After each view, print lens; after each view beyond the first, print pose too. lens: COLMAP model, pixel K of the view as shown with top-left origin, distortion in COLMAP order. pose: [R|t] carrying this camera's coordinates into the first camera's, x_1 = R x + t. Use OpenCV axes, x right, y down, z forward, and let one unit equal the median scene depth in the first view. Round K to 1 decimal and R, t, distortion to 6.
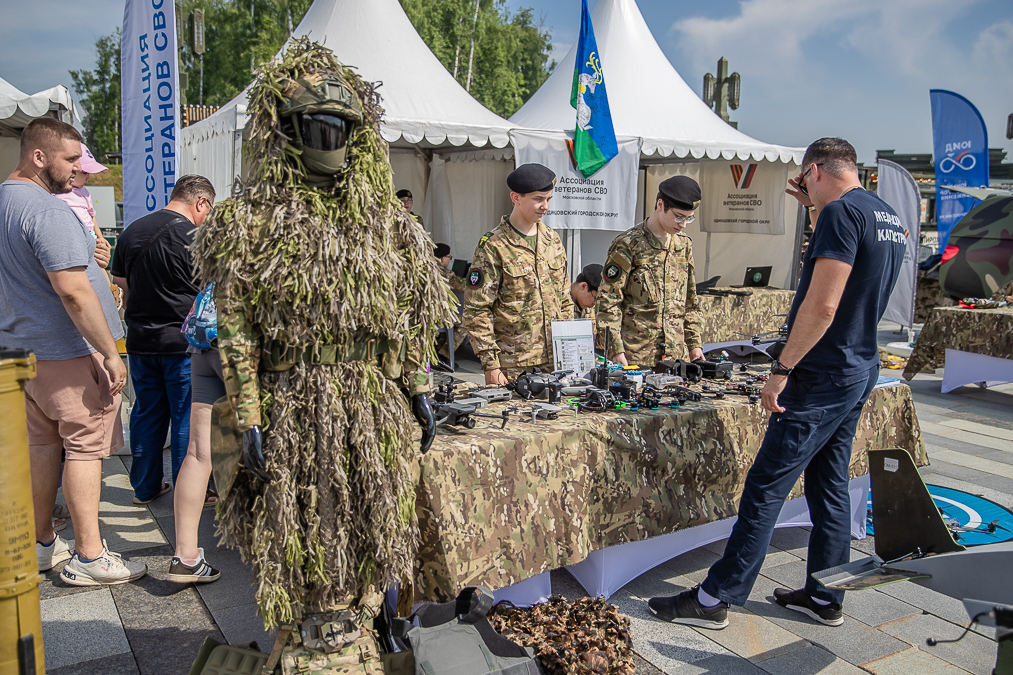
lens RADIAL K [[885.6, 0, 506.0], [0, 885.6, 338.4], [0, 0, 1]] dist [-0.005442, 0.000298]
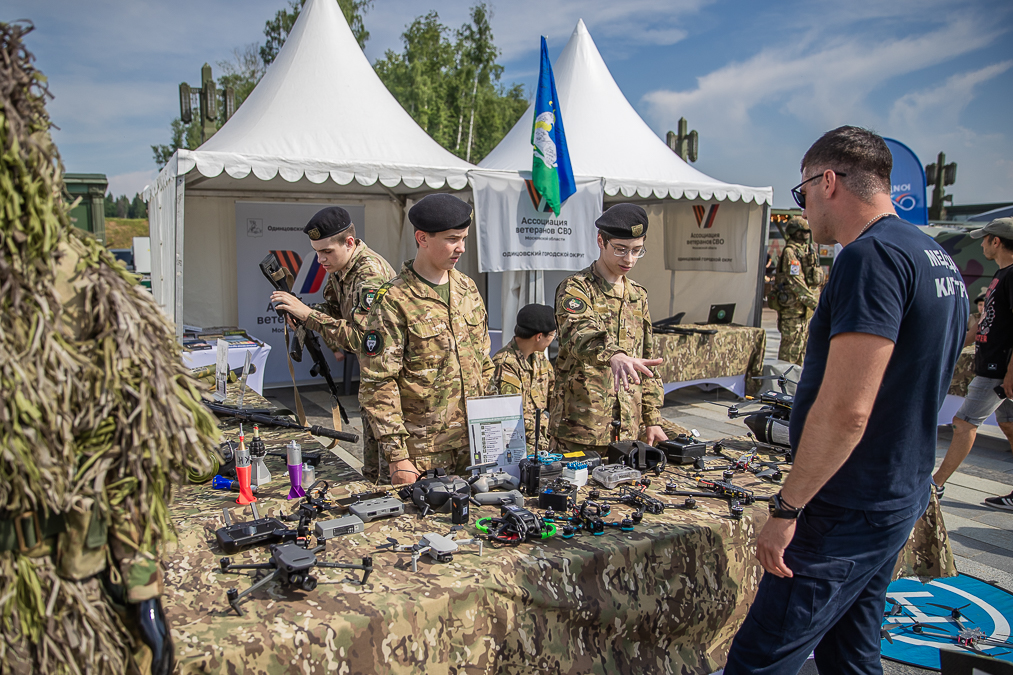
lens RADIAL K [[723.5, 0, 477.8], [0, 723.5, 350.7], [0, 0, 1]] dist [-0.082390, 0.048958]
pose [[0.999085, -0.009408, -0.041717, 0.084683], [0.009165, 0.999940, -0.006002, -0.056134], [0.041771, 0.005614, 0.999111, 0.367499]]
